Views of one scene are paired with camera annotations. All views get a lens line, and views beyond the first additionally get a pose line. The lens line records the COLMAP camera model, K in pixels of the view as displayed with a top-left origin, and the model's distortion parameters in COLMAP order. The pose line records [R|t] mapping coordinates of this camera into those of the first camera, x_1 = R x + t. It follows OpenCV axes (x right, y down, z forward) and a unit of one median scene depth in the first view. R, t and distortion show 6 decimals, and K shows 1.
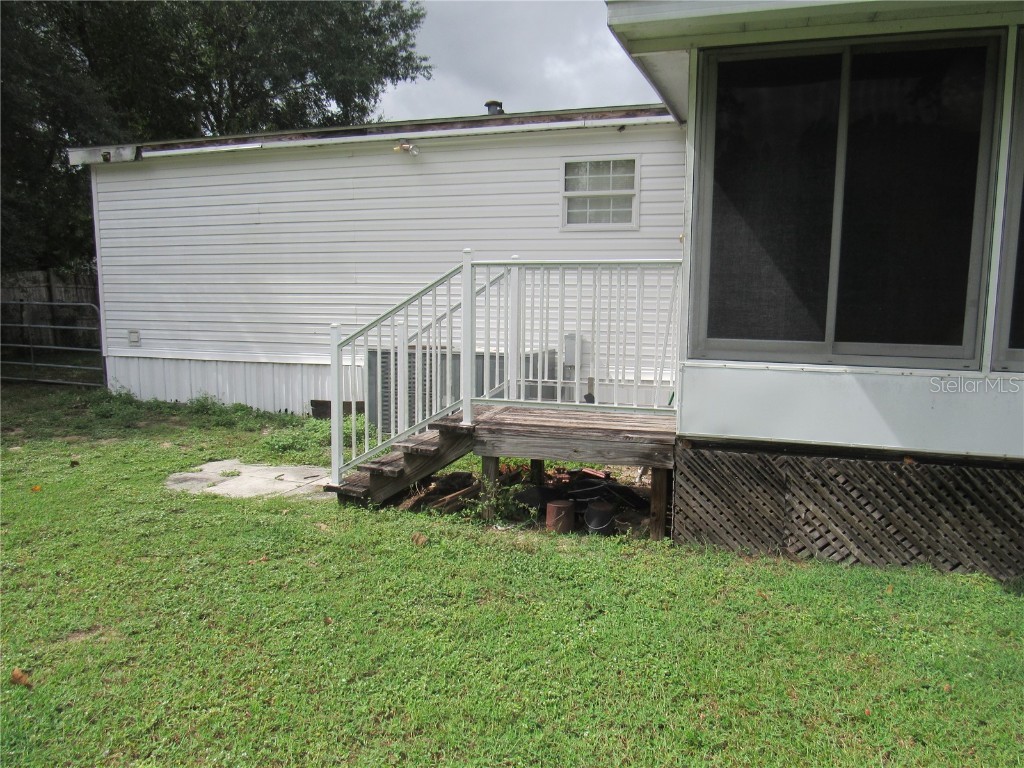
lens RADIAL K [[730.9, 0, 518.0], [0, 730.9, 385.1], [0, 0, 1]] dist [-0.030066, 0.010784]
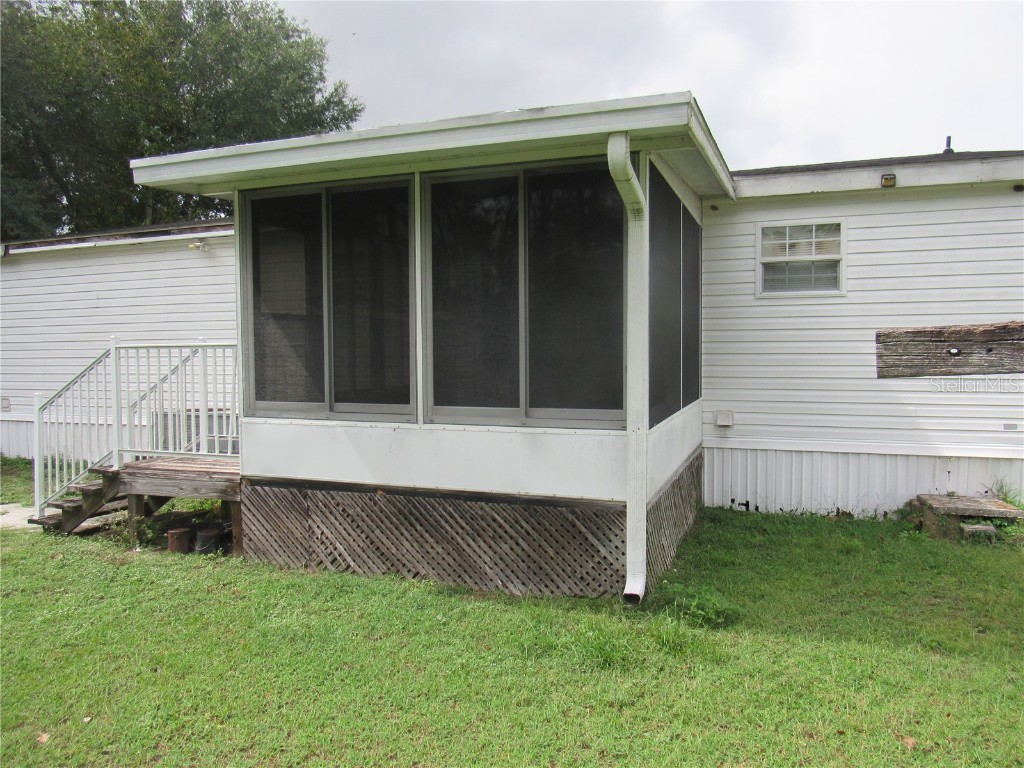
lens RADIAL K [[730.9, 0, 506.7], [0, 730.9, 382.0], [0, 0, 1]] dist [-0.030066, 0.010784]
pose [[0.998981, -0.010439, -0.043906, 0.750648], [0.006434, 0.995886, -0.090385, 0.023114], [0.044669, 0.090010, 0.994939, -0.289638]]
